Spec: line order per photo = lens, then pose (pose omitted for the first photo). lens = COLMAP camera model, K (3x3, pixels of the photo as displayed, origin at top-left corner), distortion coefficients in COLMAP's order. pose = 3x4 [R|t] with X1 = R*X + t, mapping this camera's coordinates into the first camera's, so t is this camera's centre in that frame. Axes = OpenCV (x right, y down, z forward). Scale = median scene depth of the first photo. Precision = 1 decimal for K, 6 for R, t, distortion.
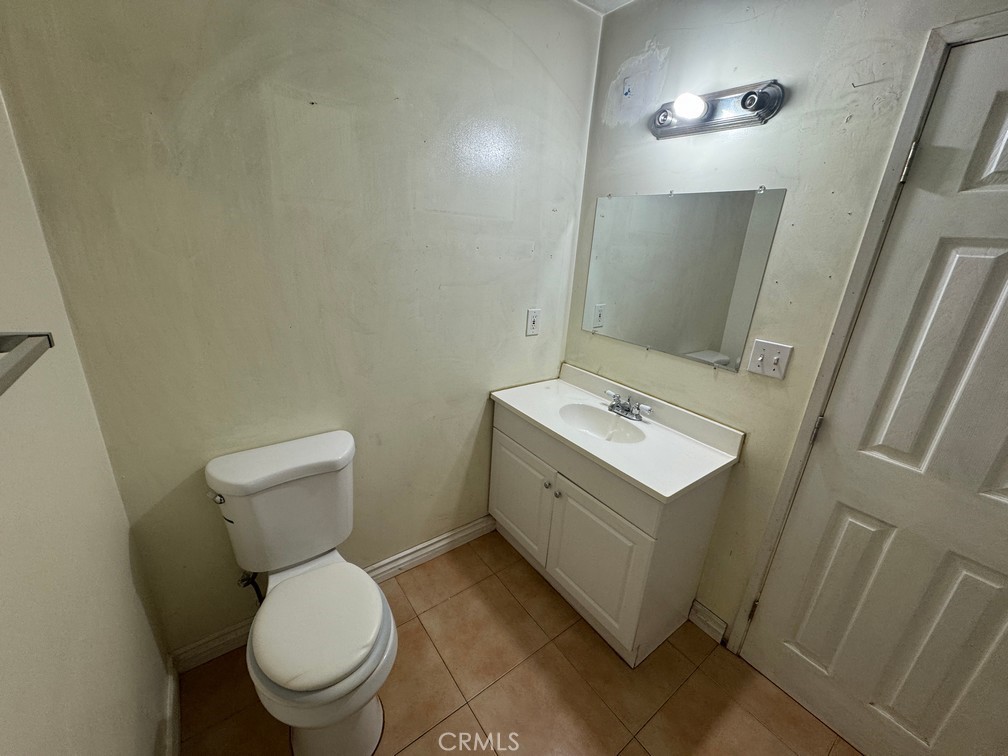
lens RADIAL K [[401.2, 0, 503.3], [0, 401.2, 377.5], [0, 0, 1]] dist [-0.001203, -0.000213]
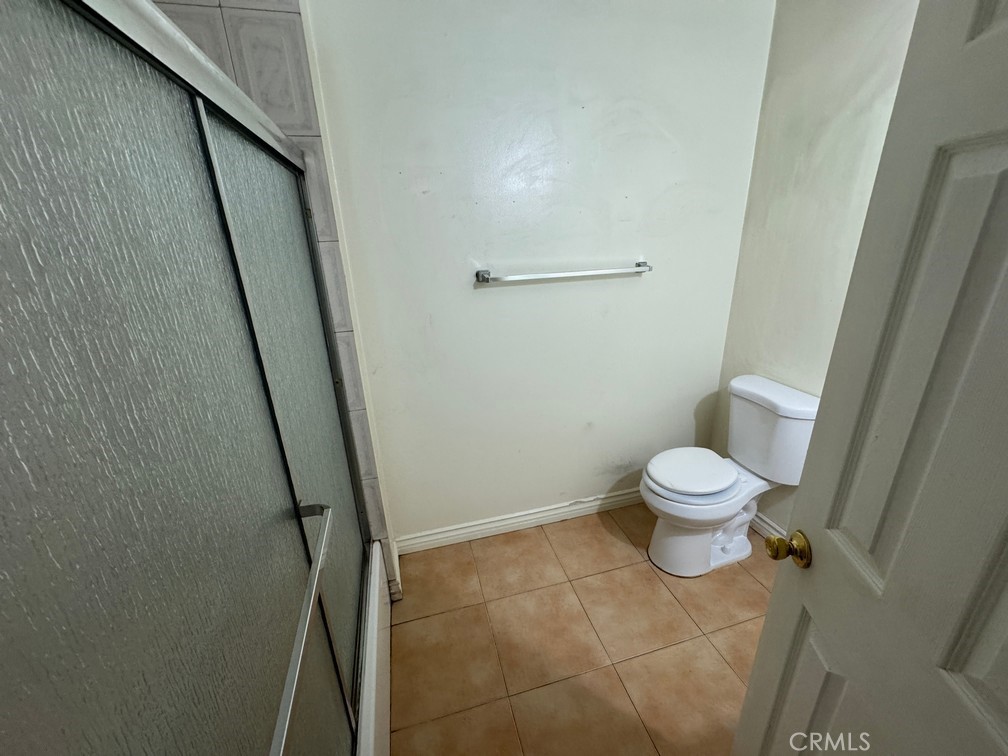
lens RADIAL K [[401.2, 0, 503.3], [0, 401.2, 377.5], [0, 0, 1]] dist [-0.001203, -0.000213]
pose [[-0.373280, 0.273666, -0.886436, 1.003323], [-0.294642, 0.871058, 0.392993, -0.109452], [0.879687, 0.407877, -0.244515, 0.518901]]
